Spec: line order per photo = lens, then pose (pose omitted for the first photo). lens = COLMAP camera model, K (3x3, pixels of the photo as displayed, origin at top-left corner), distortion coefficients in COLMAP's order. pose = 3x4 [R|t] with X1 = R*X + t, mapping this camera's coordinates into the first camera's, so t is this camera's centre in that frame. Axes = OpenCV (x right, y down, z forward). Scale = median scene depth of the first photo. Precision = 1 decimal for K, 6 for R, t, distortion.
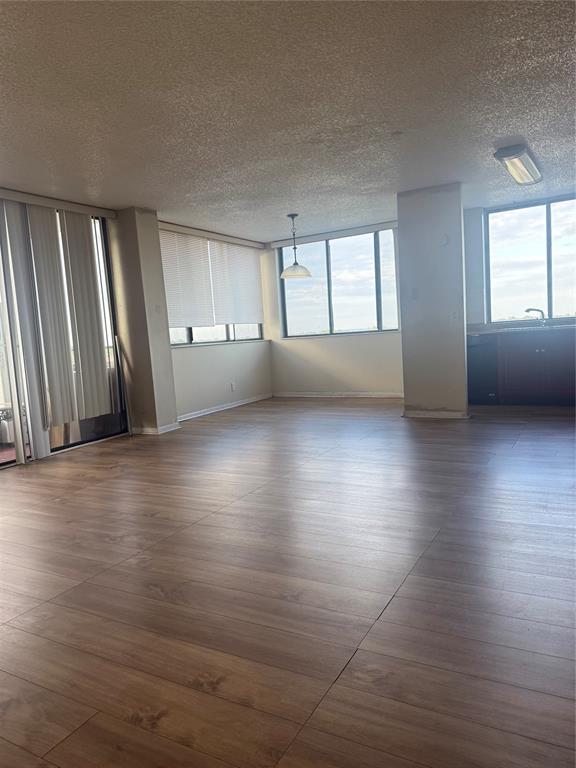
lens RADIAL K [[533.5, 0, 286.9], [0, 533.5, 389.8], [0, 0, 1]] dist [0.024187, -0.002470]
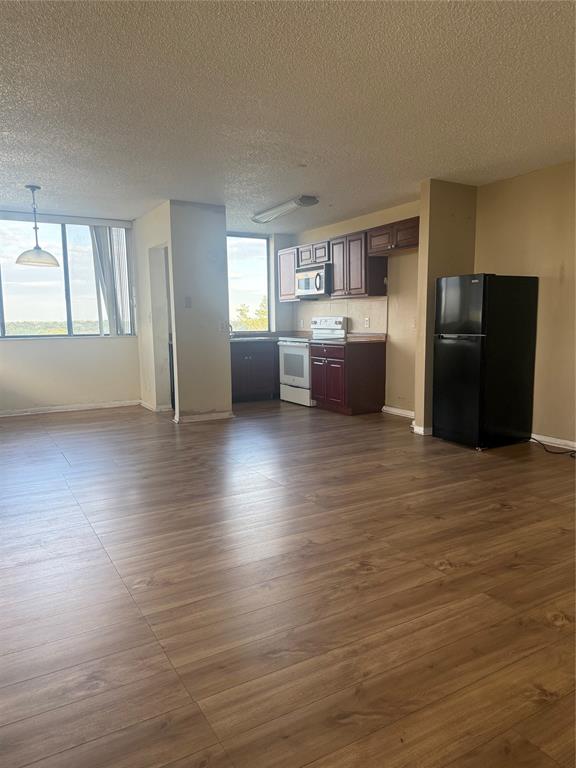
lens RADIAL K [[533.5, 0, 287.1], [0, 533.5, 379.0], [0, 0, 1]] dist [0.024187, -0.002470]
pose [[0.508251, -0.034232, 0.860528, -0.530341], [0.068709, 0.997636, -0.000895, -0.016518], [-0.858464, 0.059581, 0.509402, 0.308096]]
